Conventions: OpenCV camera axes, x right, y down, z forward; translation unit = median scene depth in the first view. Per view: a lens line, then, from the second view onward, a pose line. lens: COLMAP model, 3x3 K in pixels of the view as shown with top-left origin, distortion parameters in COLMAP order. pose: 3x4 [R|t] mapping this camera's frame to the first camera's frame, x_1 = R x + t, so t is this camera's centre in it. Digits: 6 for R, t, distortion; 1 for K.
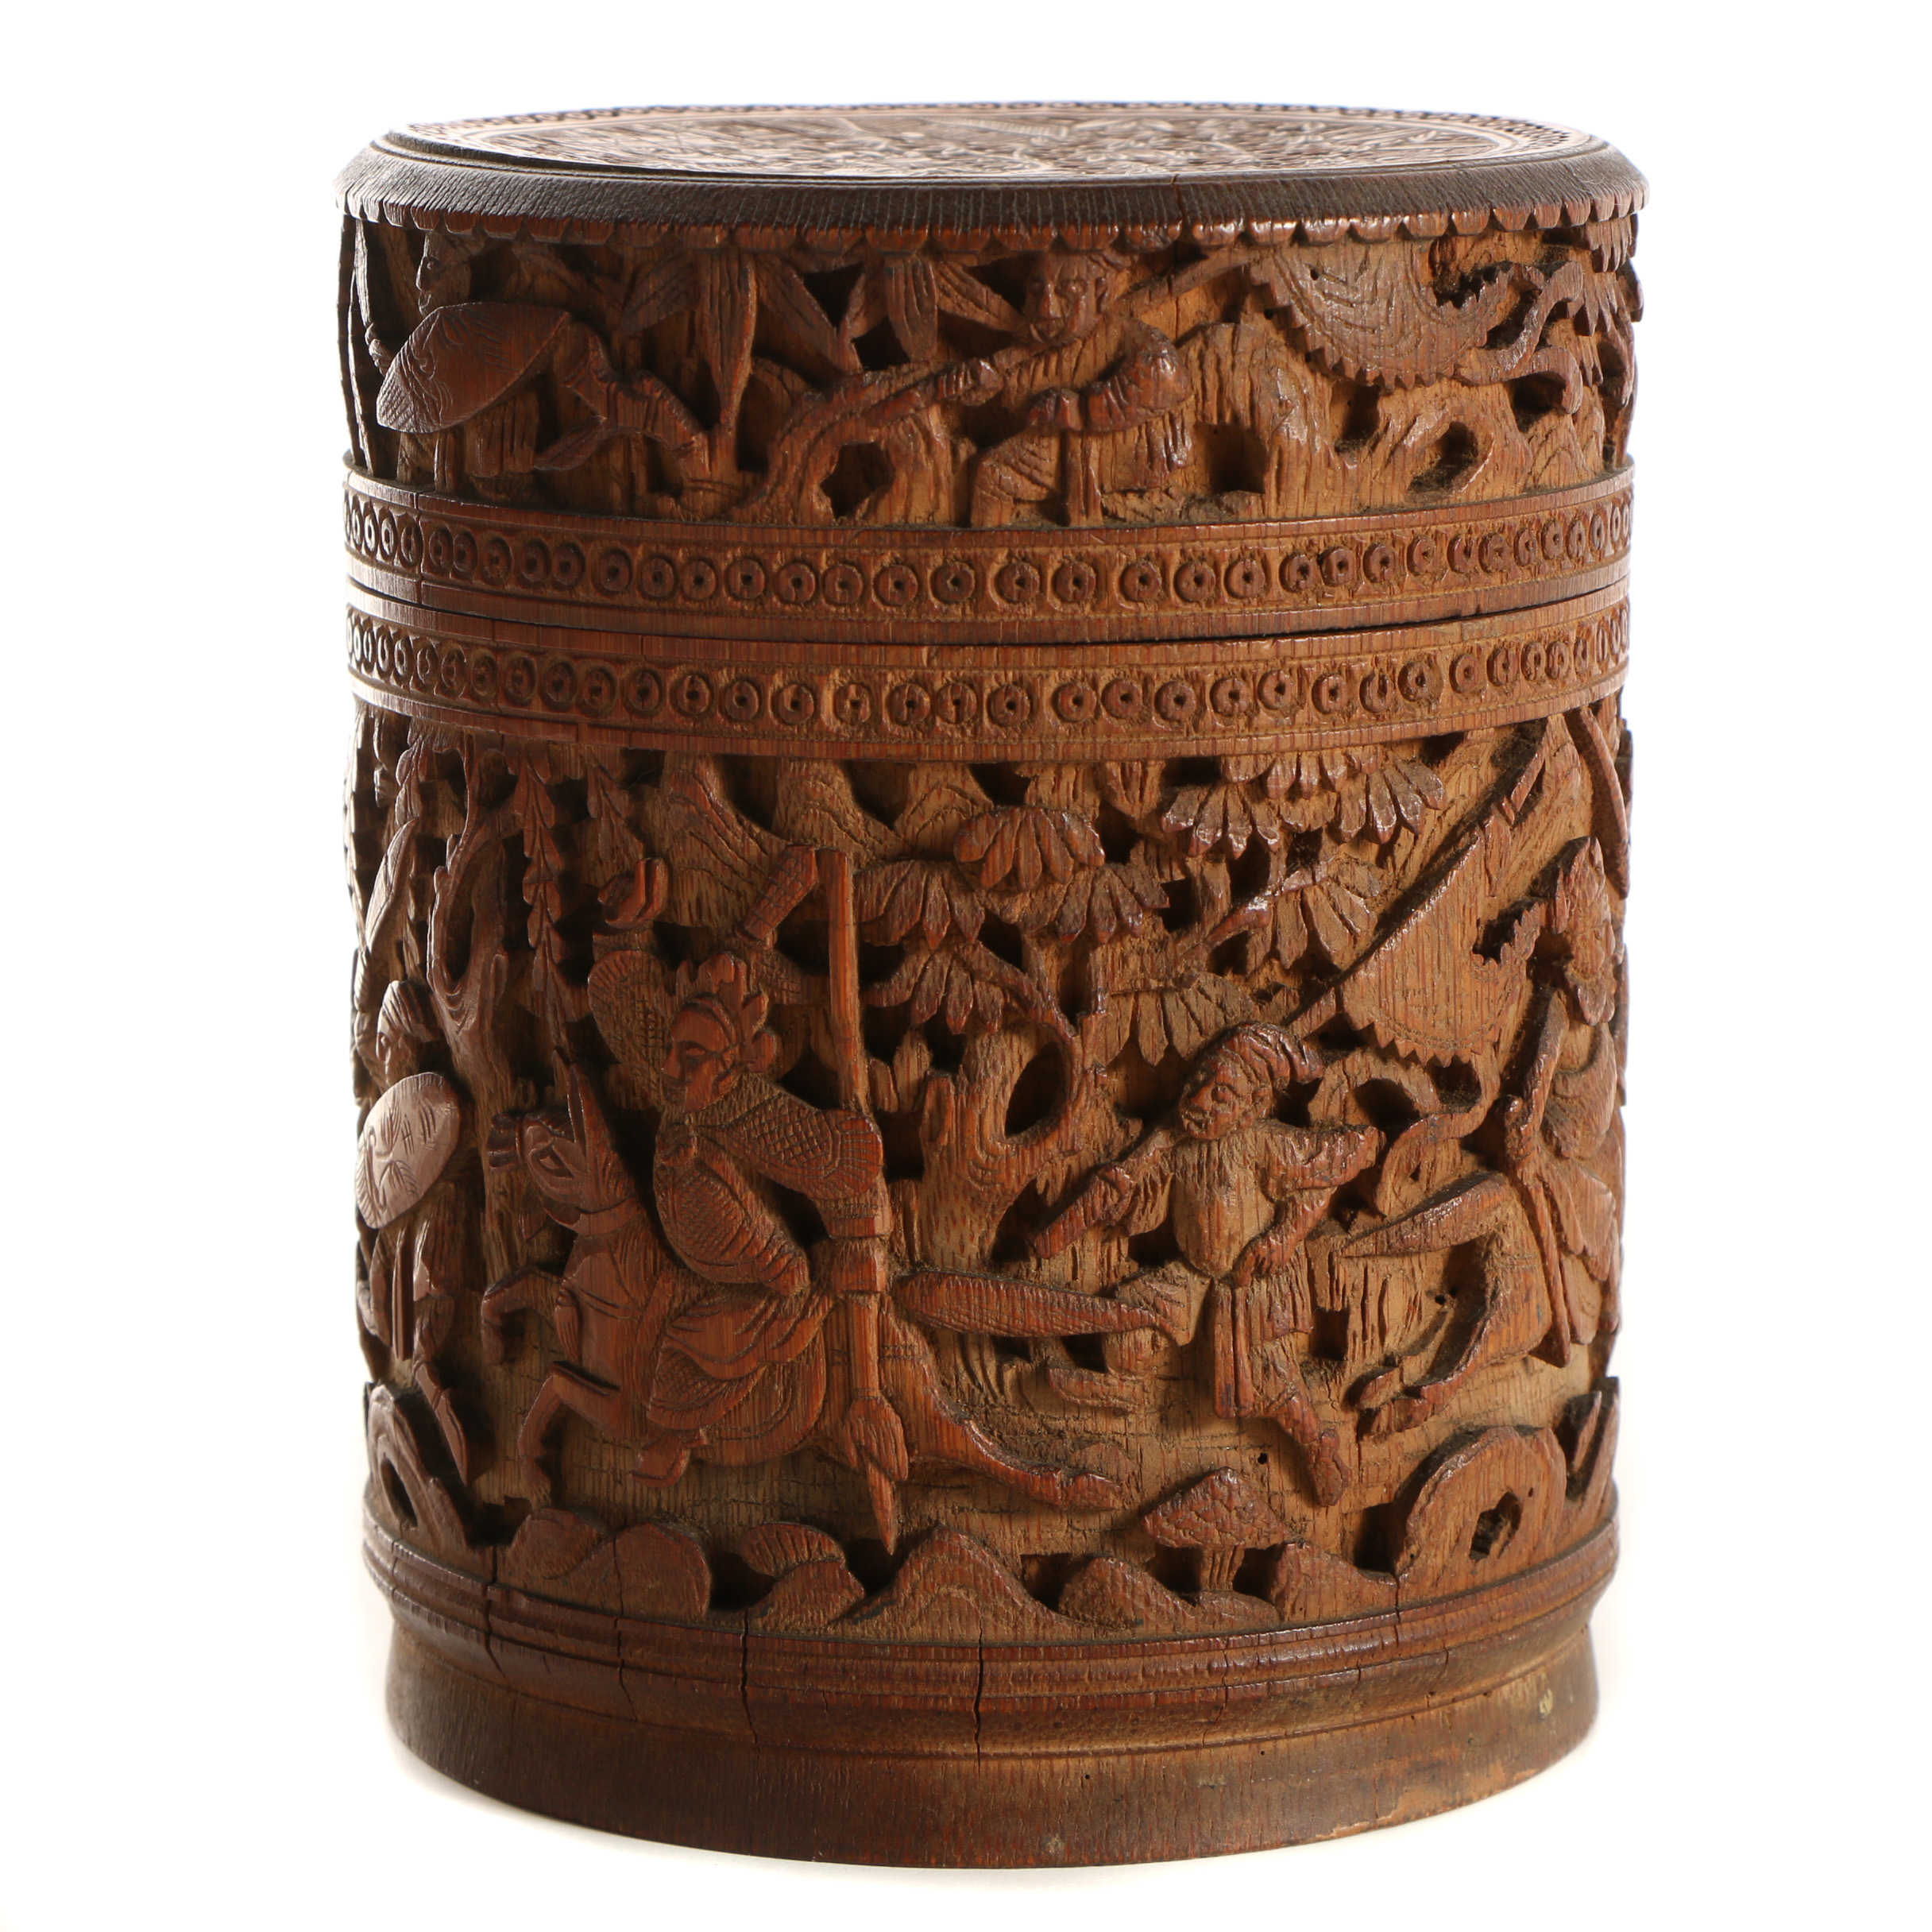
lens RADIAL K [[7681.3, 0, 881.6], [0, 7681.3, 1047.7], [0, 0, 1]] dist [0.269433, -0.063001]
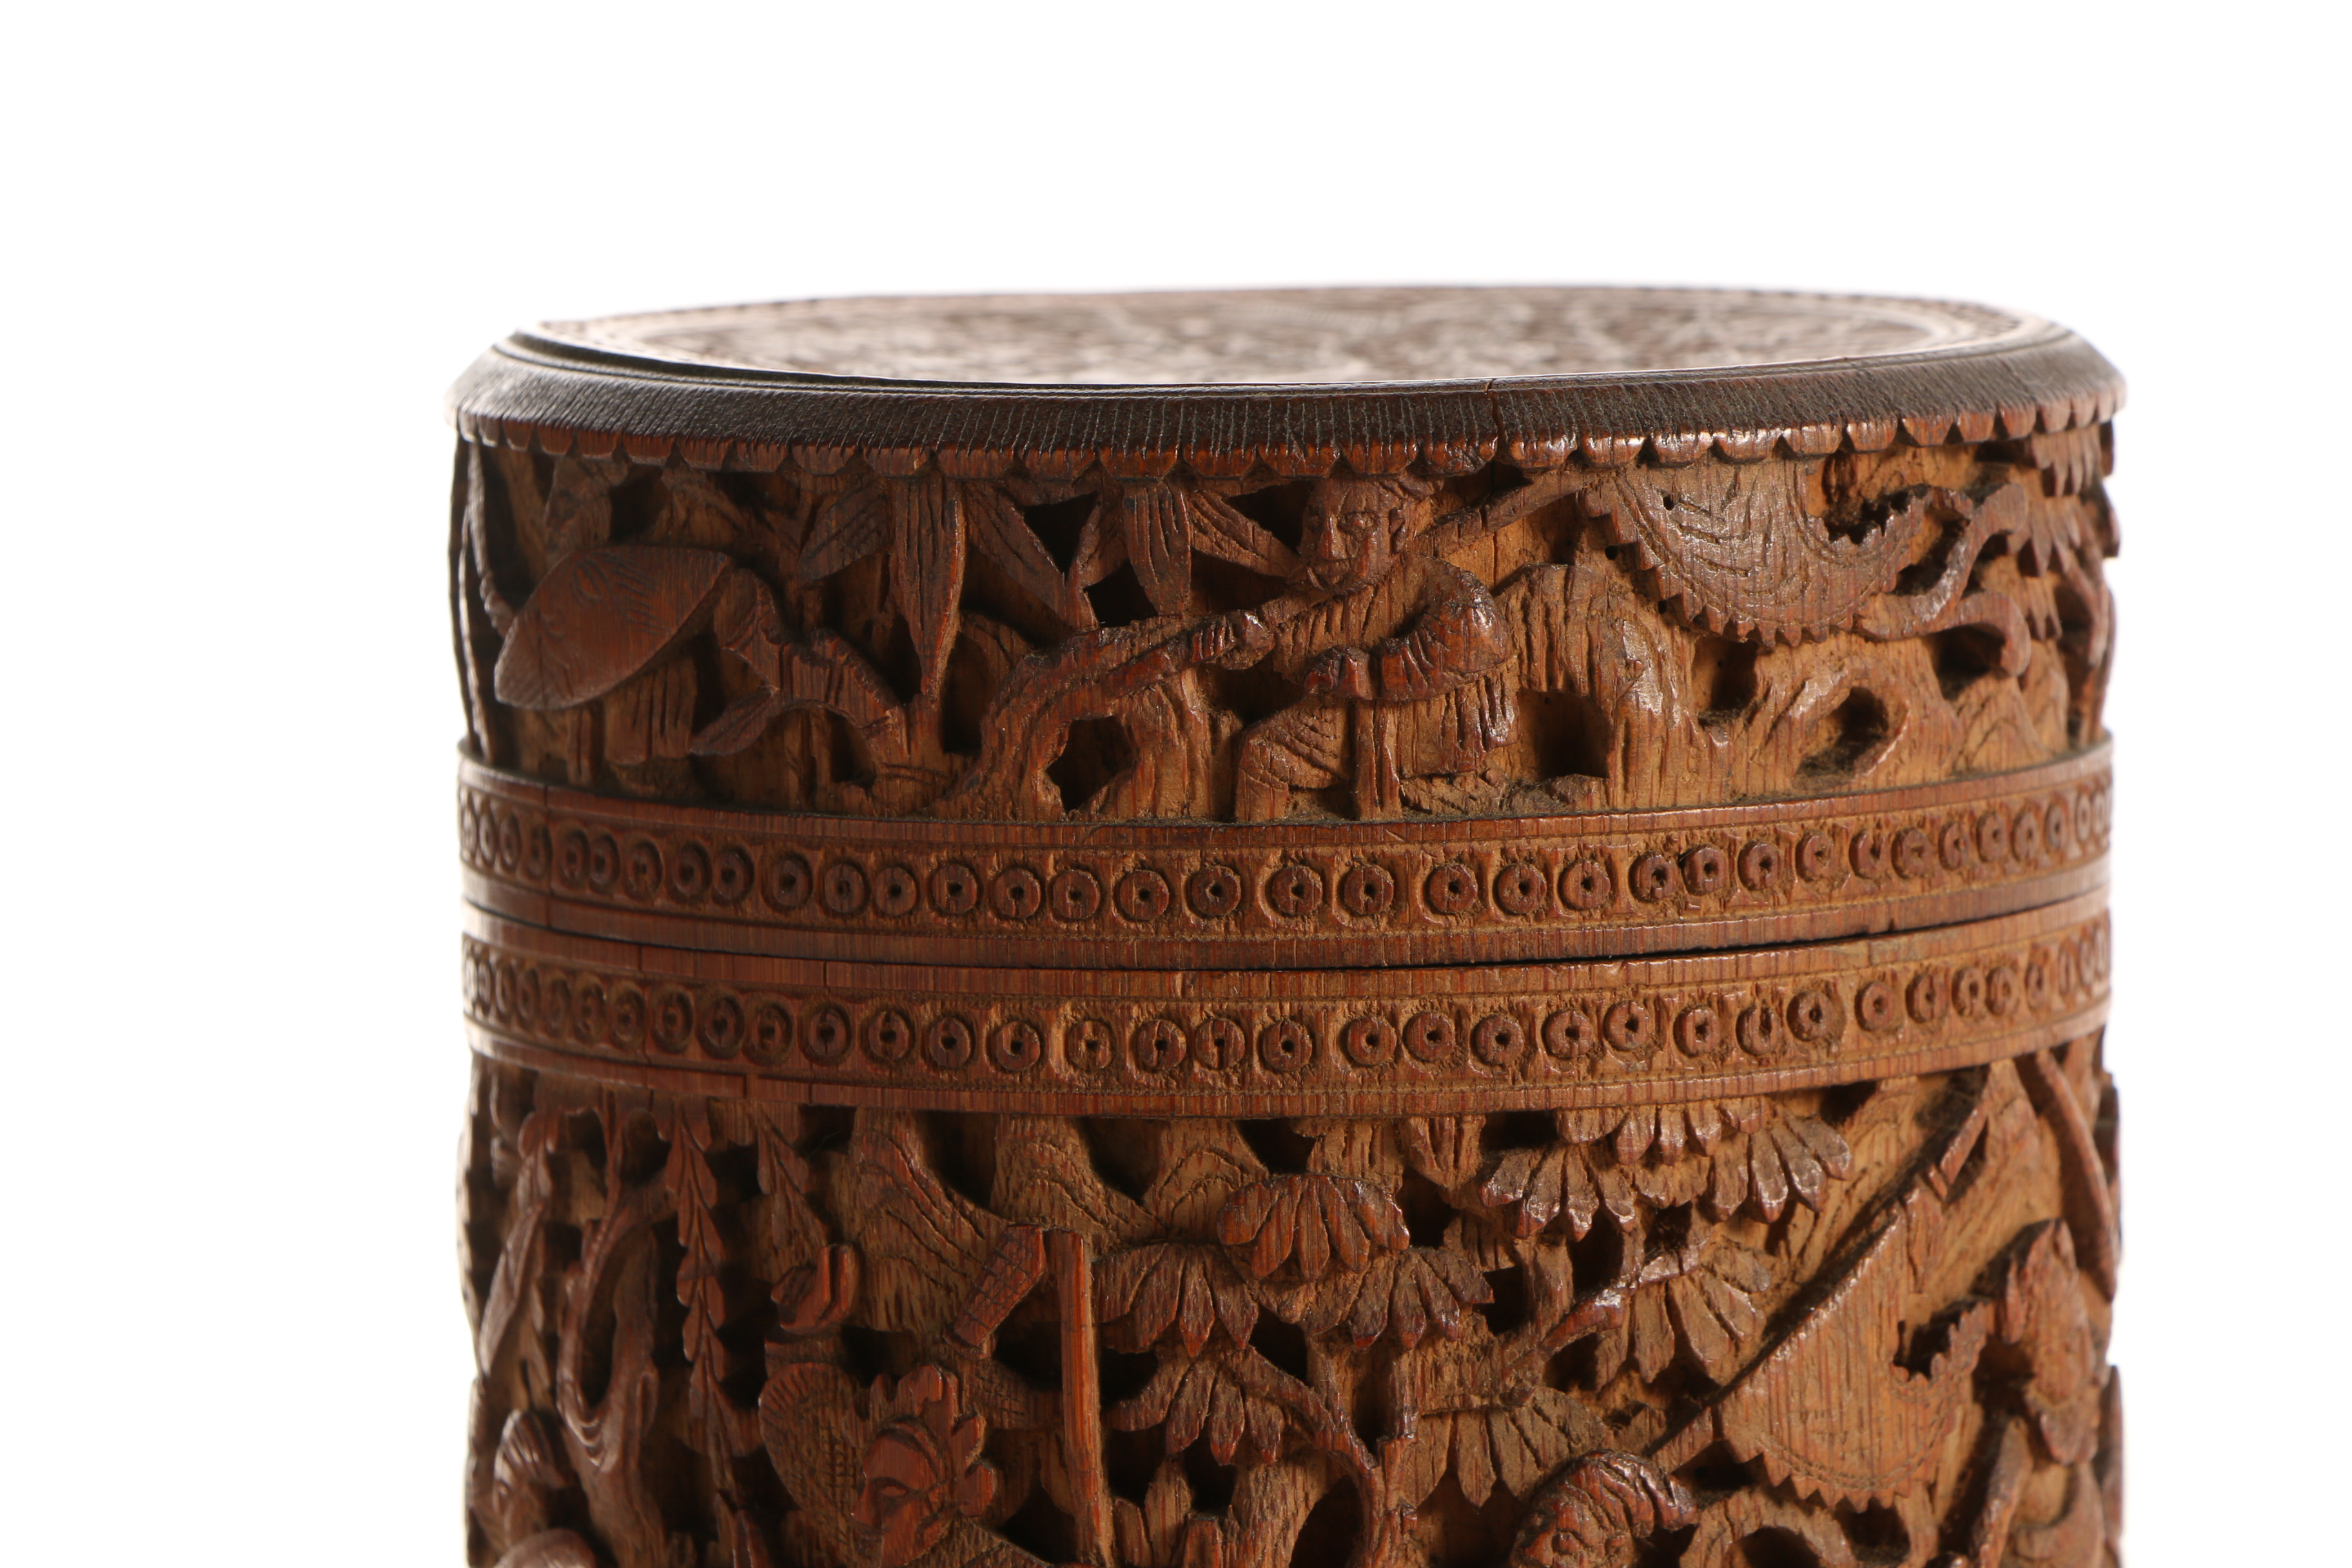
lens RADIAL K [[12334.8, 0, 1069.8], [0, 12334.8, 848.3], [0, 0, 1]] dist [1.076467, 7.934123]
pose [[0.999398, -0.006023, -0.034158, 0.037431], [0.003545, 0.997388, -0.072139, 0.026380], [0.034503, 0.071975, 0.996809, -0.264646]]
